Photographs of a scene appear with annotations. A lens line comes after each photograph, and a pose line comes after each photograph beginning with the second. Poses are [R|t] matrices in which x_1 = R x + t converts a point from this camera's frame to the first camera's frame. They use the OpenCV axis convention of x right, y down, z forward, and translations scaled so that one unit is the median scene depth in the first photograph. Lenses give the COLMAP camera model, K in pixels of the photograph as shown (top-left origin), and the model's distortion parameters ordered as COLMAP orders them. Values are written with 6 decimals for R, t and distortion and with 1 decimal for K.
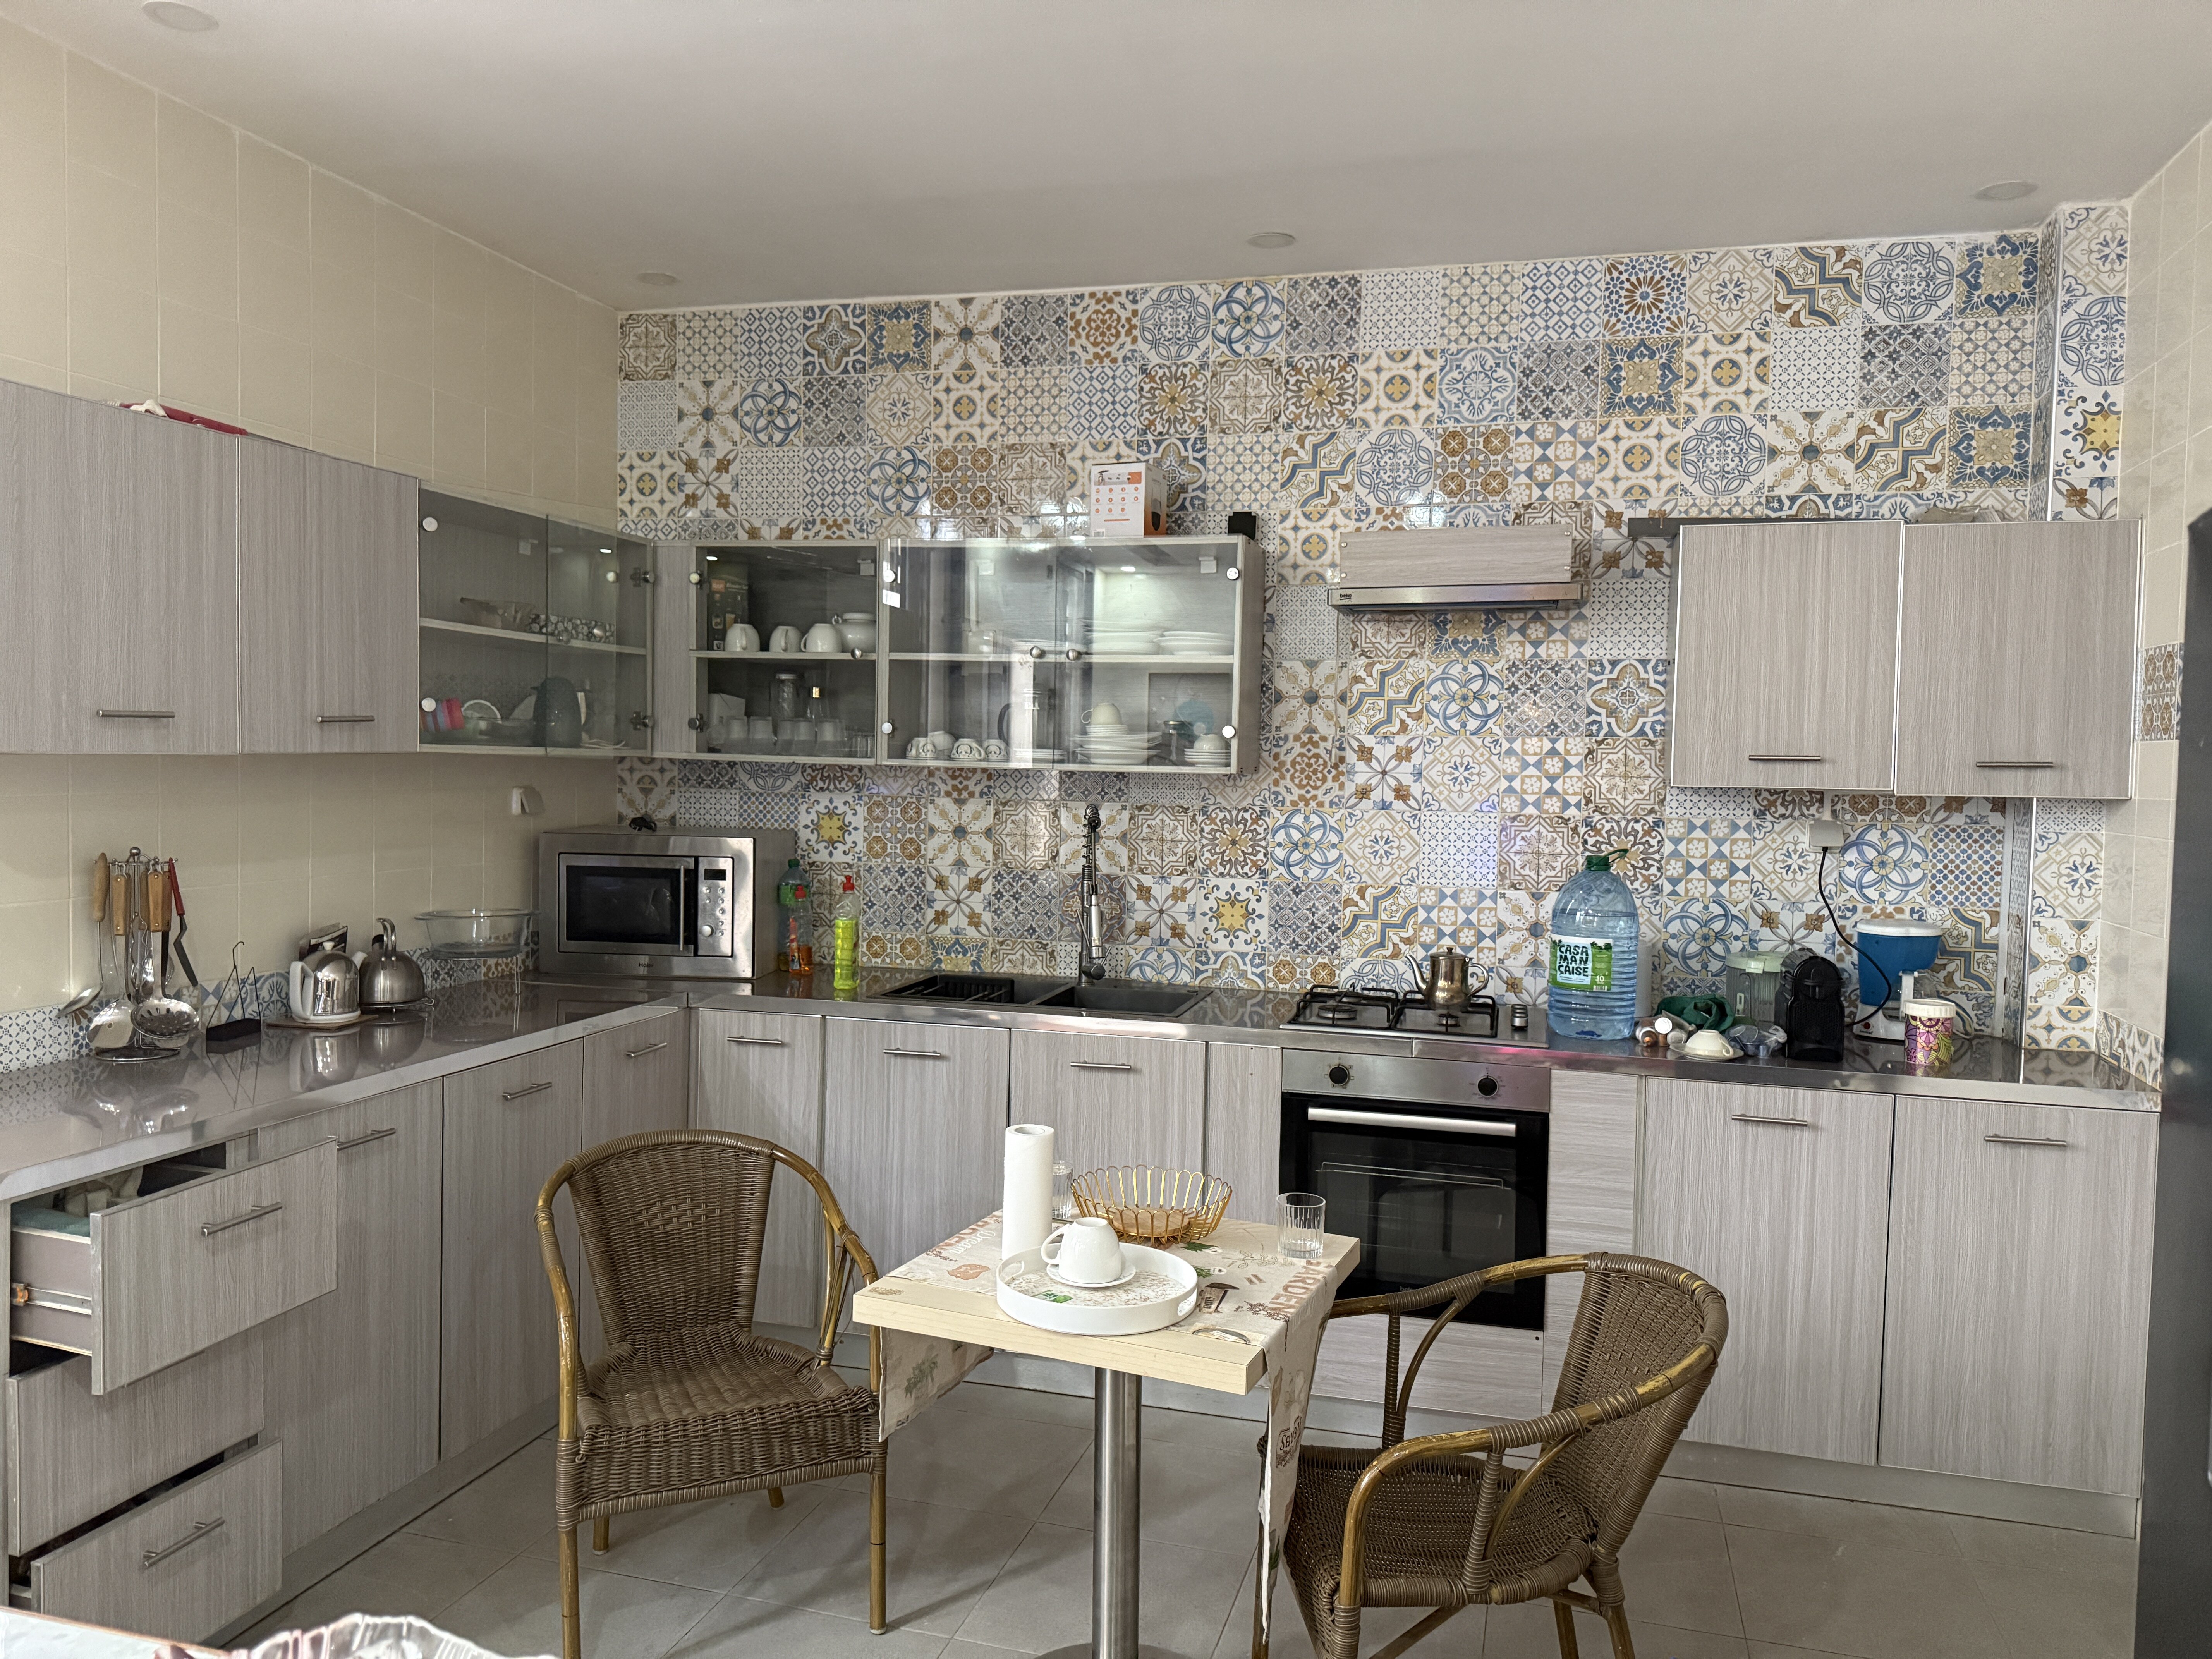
lens RADIAL K [[1542.8, 0, 1106.9], [0, 1542.8, 836.8], [0, 0, 1]] dist [0.128057, -0.223996]
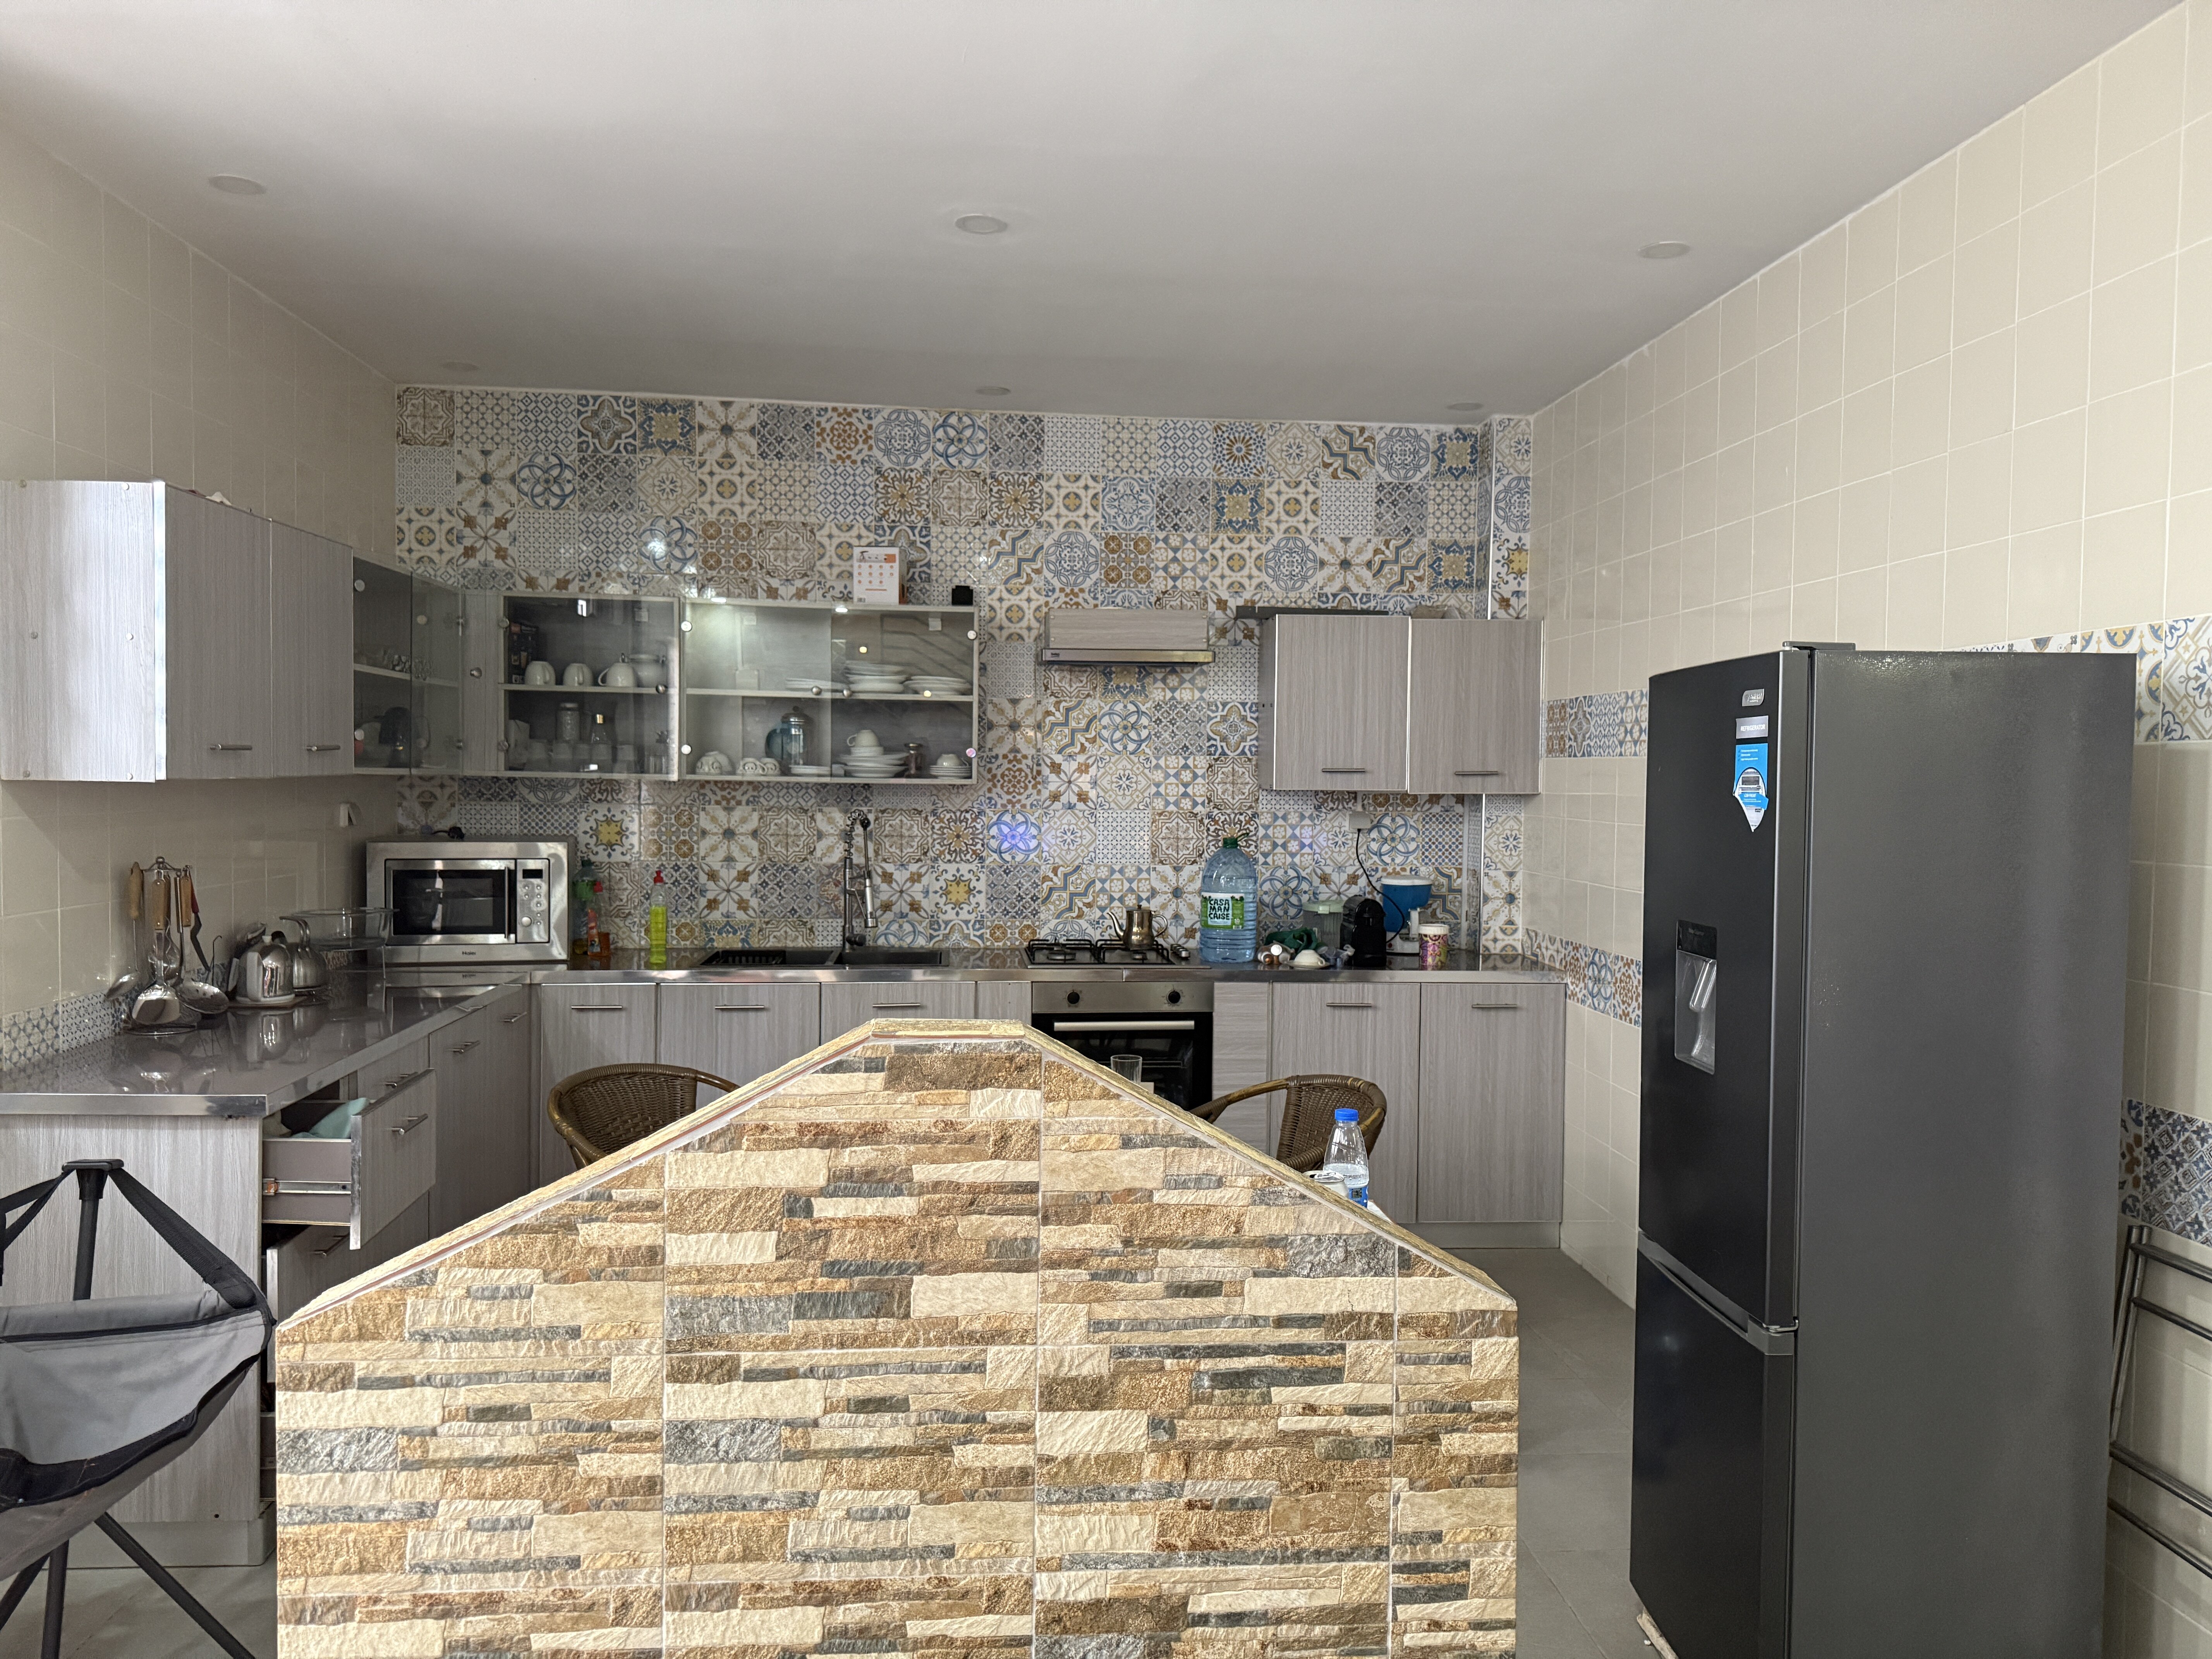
lens RADIAL K [[1563.2, 0, 1113.5], [0, 1563.2, 834.8], [0, 0, 1]] dist [0.177969, -0.432696]
pose [[0.933030, -0.023233, 0.359047, -0.276511], [0.025203, 0.999682, -0.000808, 0.006893], [-0.358914, 0.009803, 0.933319, -0.292232]]
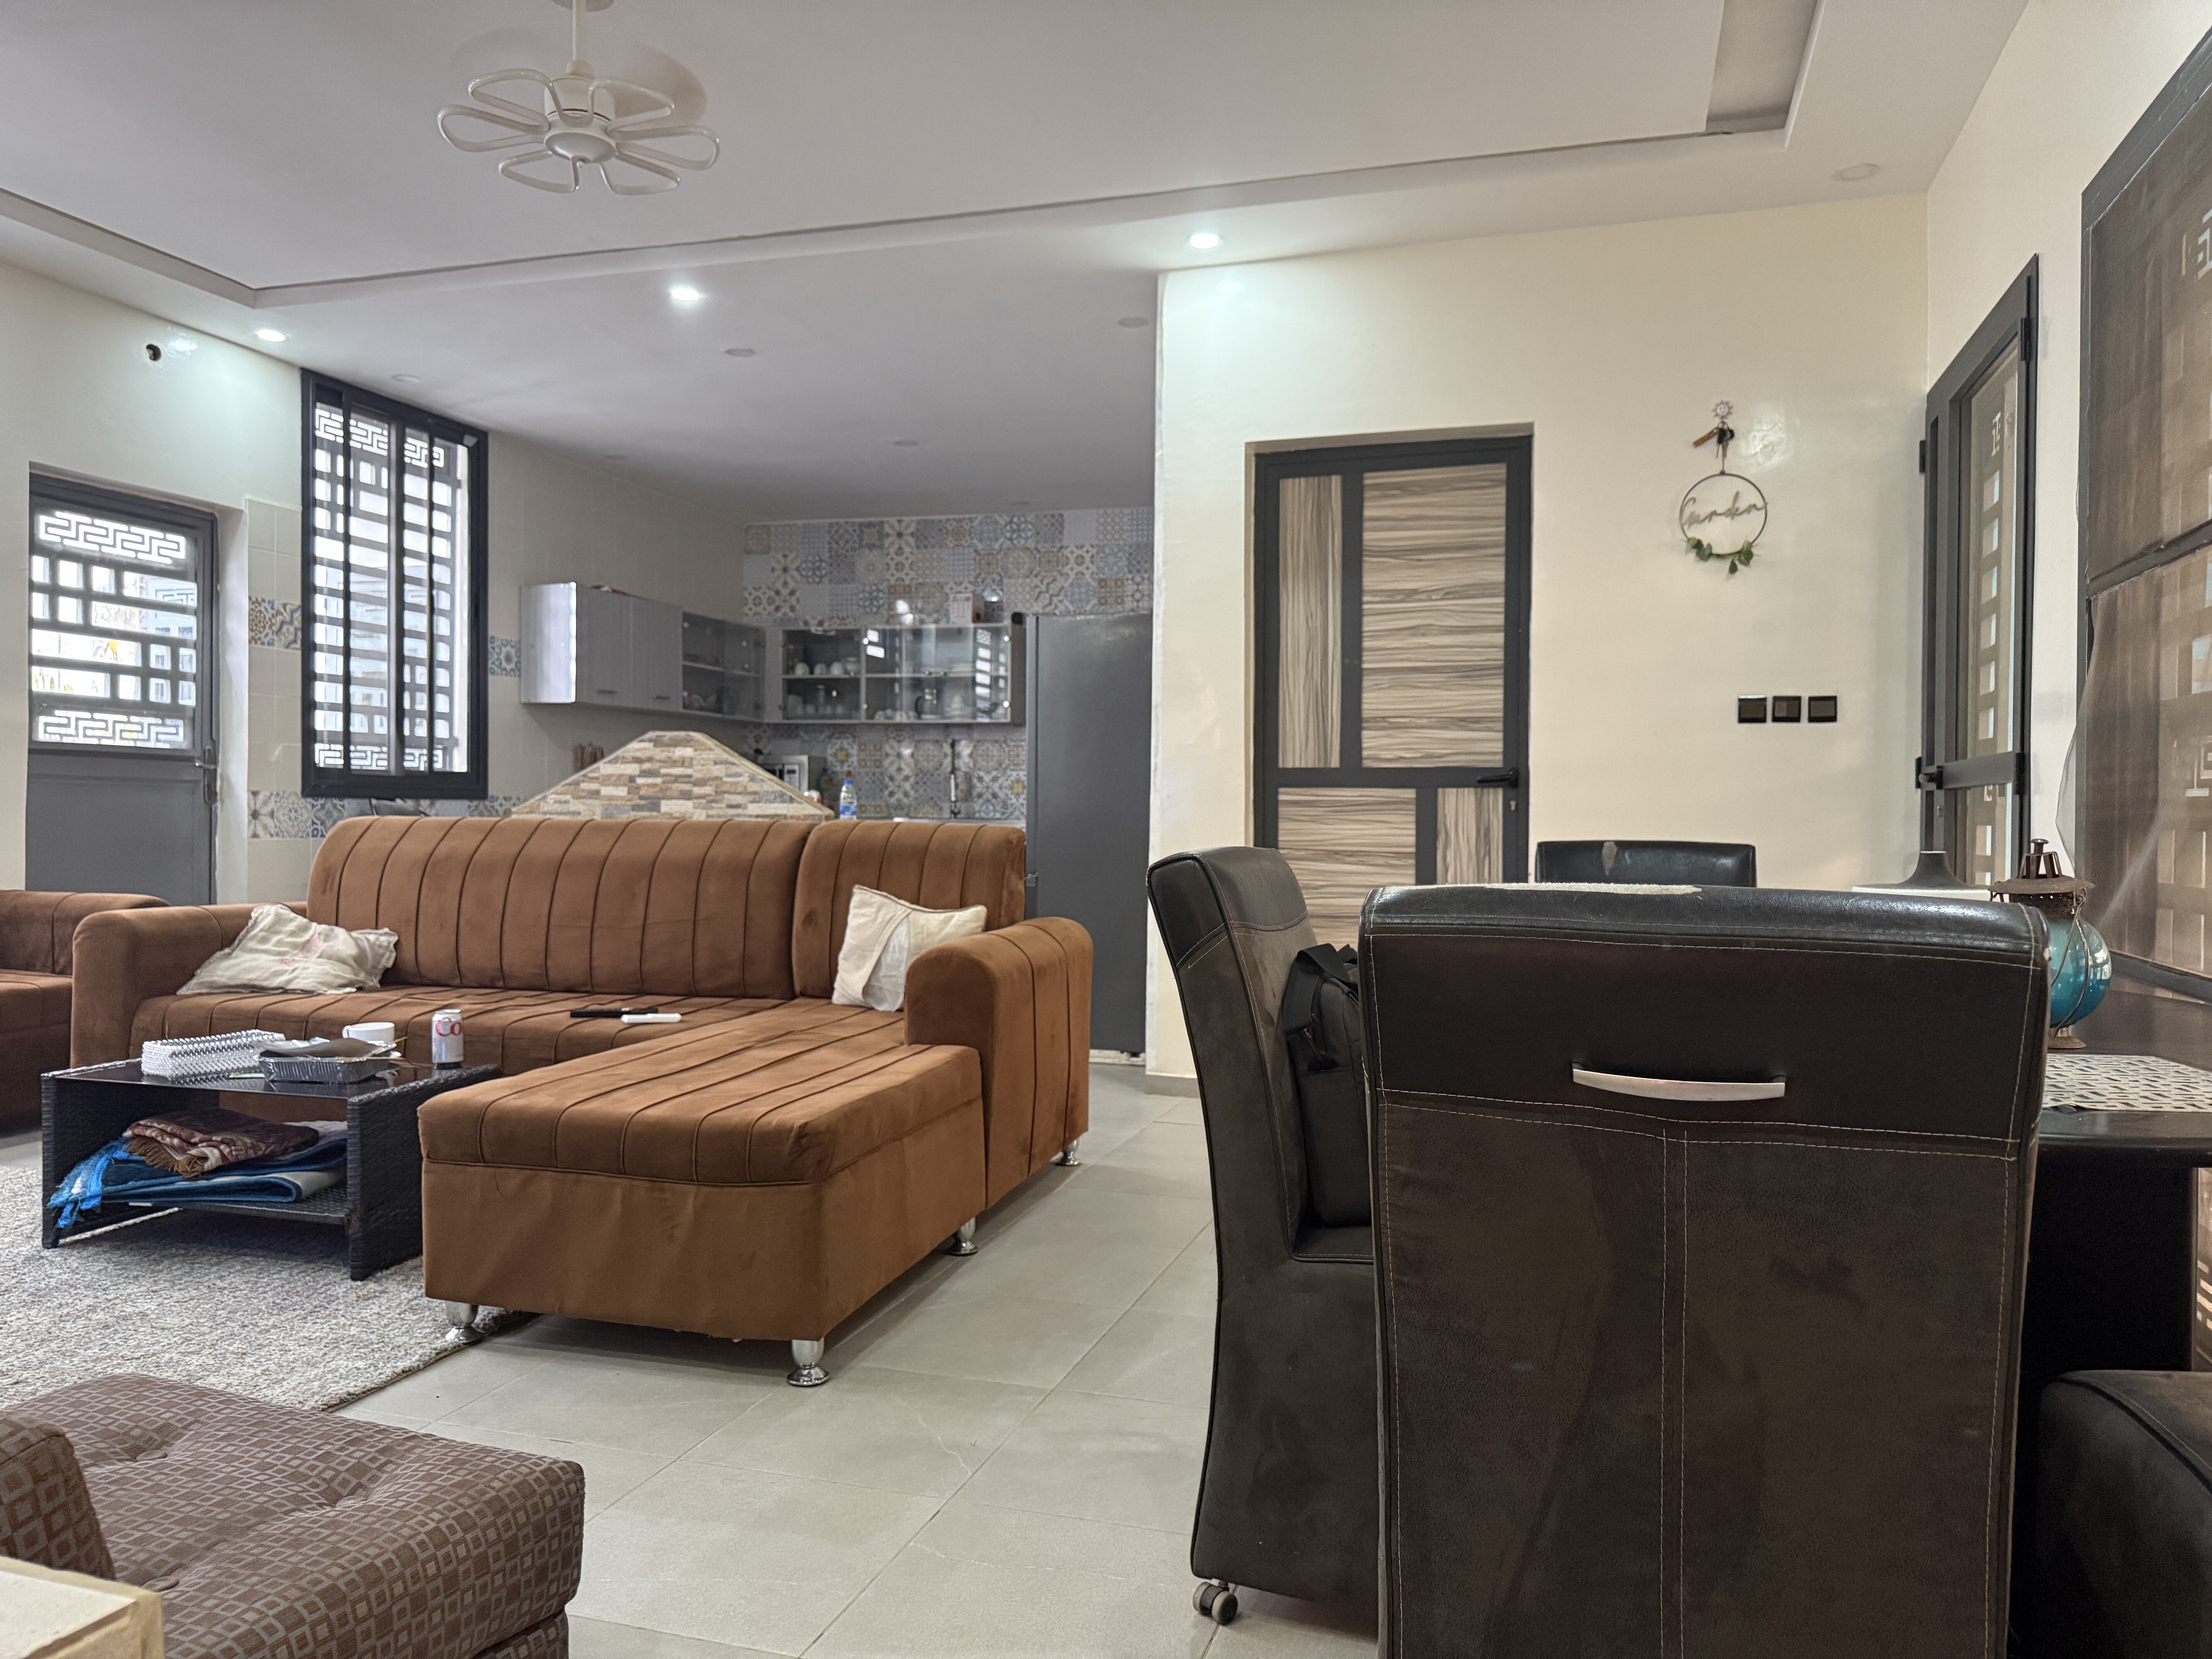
lens RADIAL K [[1595.0, 0, 1139.8], [0, 1595.0, 836.6], [0, 0, 1]] dist [0.066963, -0.079941]
pose [[0.999900, -0.013730, -0.003424, 0.273431], [0.013593, 0.999213, -0.037271, 0.217759], [0.003933, 0.037221, 0.999299, -1.373127]]
